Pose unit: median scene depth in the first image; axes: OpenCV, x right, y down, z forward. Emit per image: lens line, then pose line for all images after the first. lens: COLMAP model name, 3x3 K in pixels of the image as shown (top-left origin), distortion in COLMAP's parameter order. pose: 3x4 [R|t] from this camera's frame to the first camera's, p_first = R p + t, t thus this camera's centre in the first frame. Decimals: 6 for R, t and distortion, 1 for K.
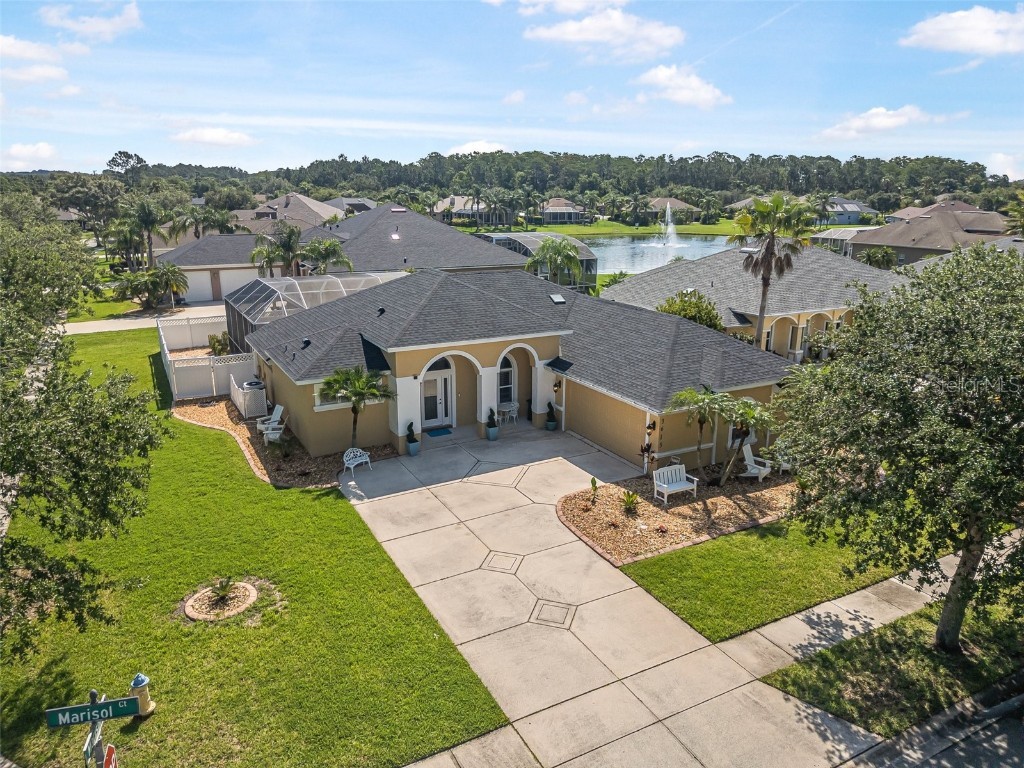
lens RADIAL K [[714.8, 0, 512.0], [0, 714.8, 384.0], [0, 0, 1]] dist [0.067404, -0.066946]
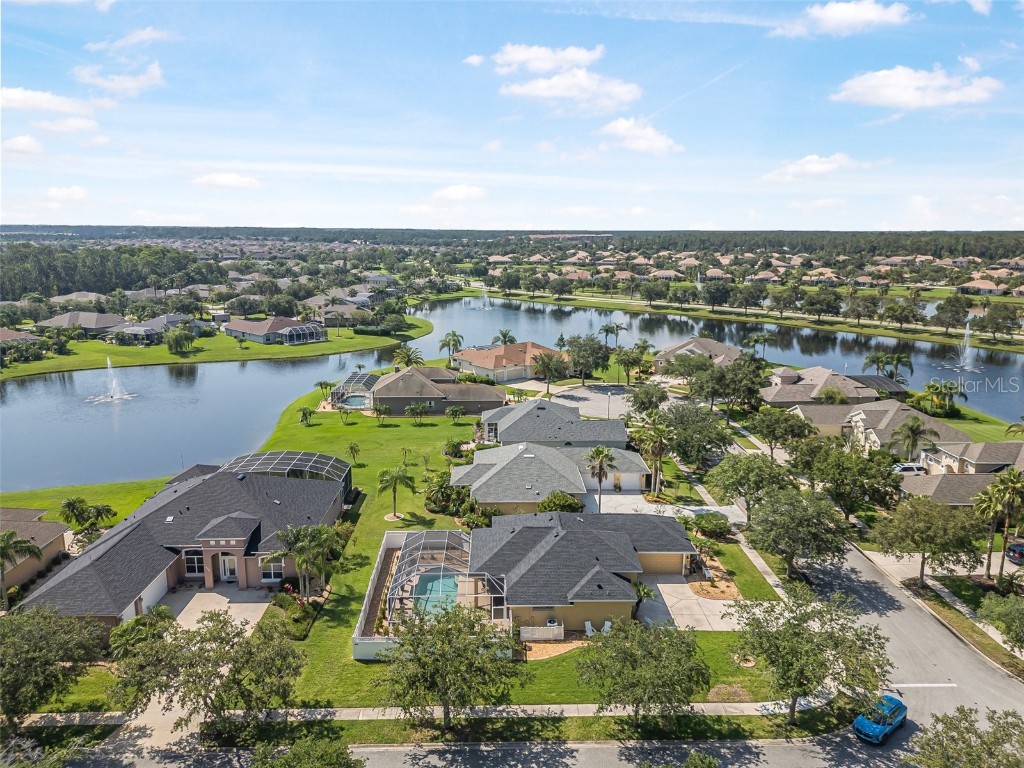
lens RADIAL K [[714.8, 0, 512.0], [0, 714.8, 384.0], [0, 0, 1]] dist [0.067404, -0.066946]
pose [[0.457865, -0.190268, 0.868423, -2.739769], [0.232429, 0.968473, 0.089644, -1.136762], [-0.858101, 0.160802, 0.487653, 0.089058]]
